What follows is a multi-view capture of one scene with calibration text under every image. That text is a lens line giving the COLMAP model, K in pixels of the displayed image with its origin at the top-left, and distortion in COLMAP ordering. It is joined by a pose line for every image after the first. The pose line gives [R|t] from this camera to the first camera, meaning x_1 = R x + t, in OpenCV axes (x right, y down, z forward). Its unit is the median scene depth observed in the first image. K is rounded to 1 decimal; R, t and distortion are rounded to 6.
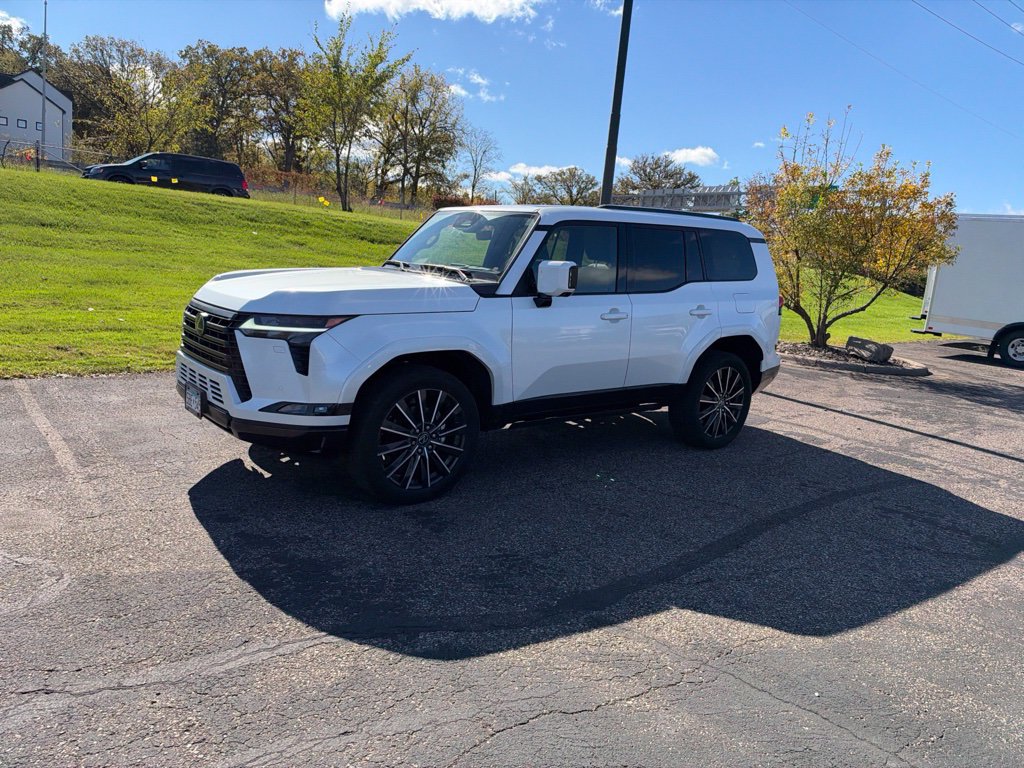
lens RADIAL K [[741.7, 0, 517.3], [0, 741.7, 371.1], [0, 0, 1]] dist [0.006364, -0.022732]
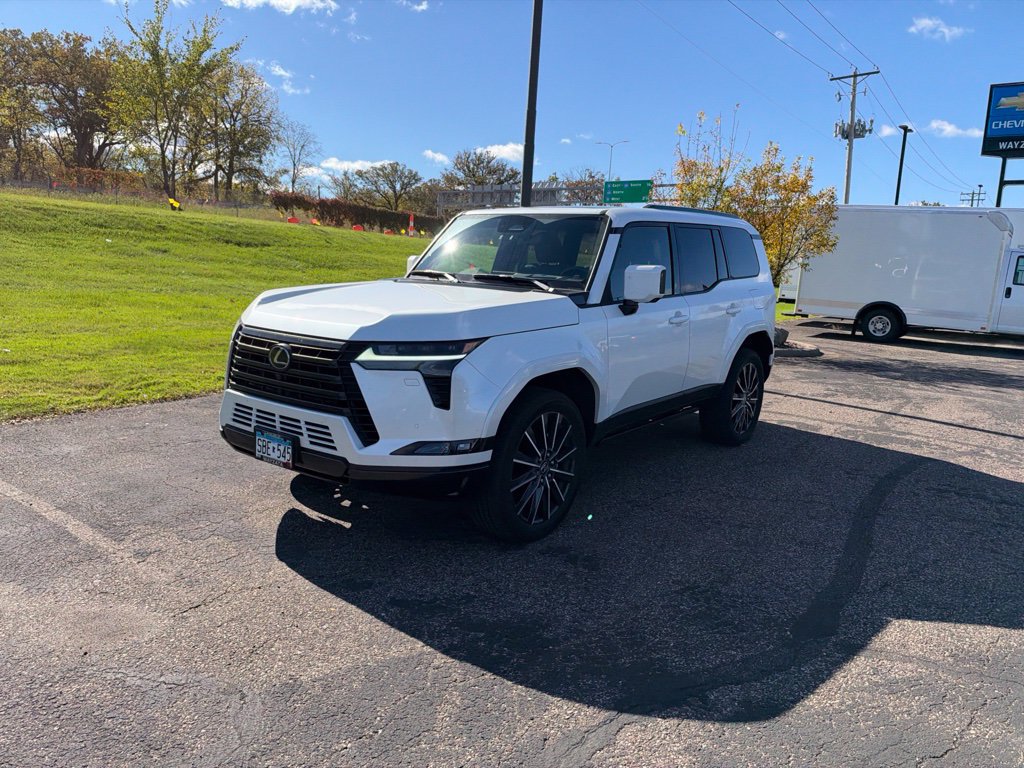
lens RADIAL K [[741.7, 0, 515.3], [0, 741.7, 373.0], [0, 0, 1]] dist [0.006364, -0.022732]
pose [[0.971770, -0.067617, 0.226033, -0.278516], [0.065789, 0.997711, 0.015620, -0.031447], [-0.226572, -0.000309, 0.973994, 0.095855]]
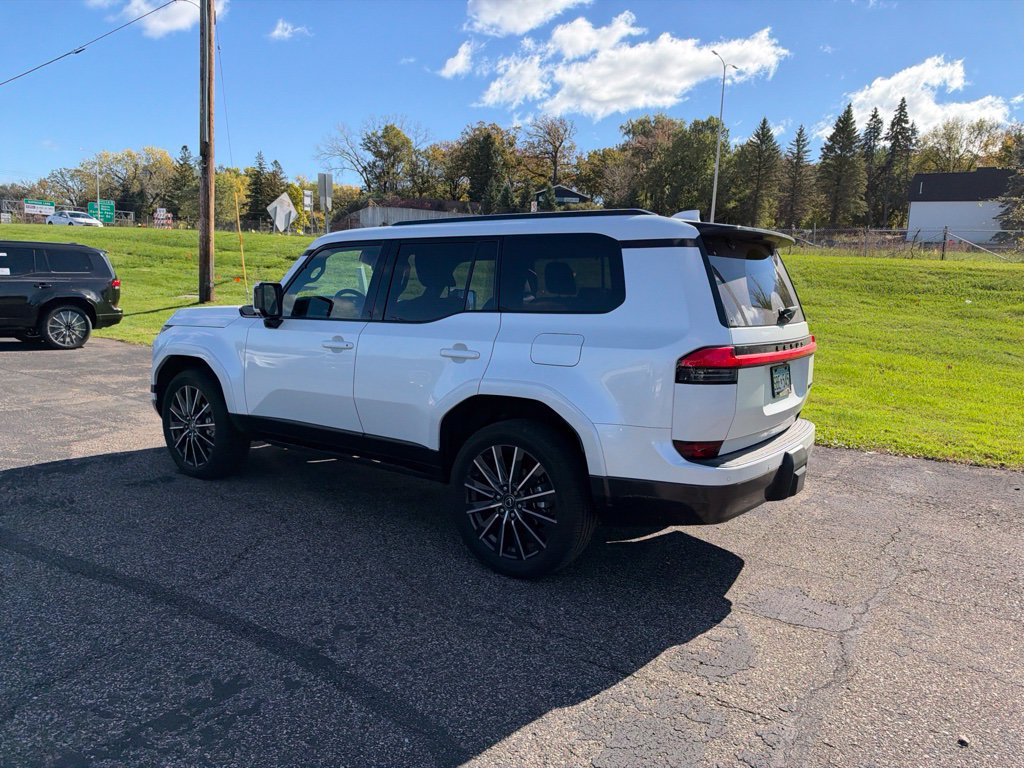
lens RADIAL K [[741.7, 0, 519.8], [0, 741.7, 381.4], [0, 0, 1]] dist [0.006364, -0.022732]
pose [[0.272458, 0.064506, -0.960003, 0.963225], [-0.170367, 0.985219, 0.017848, -0.078857], [0.946964, 0.158690, 0.279421, 0.899965]]
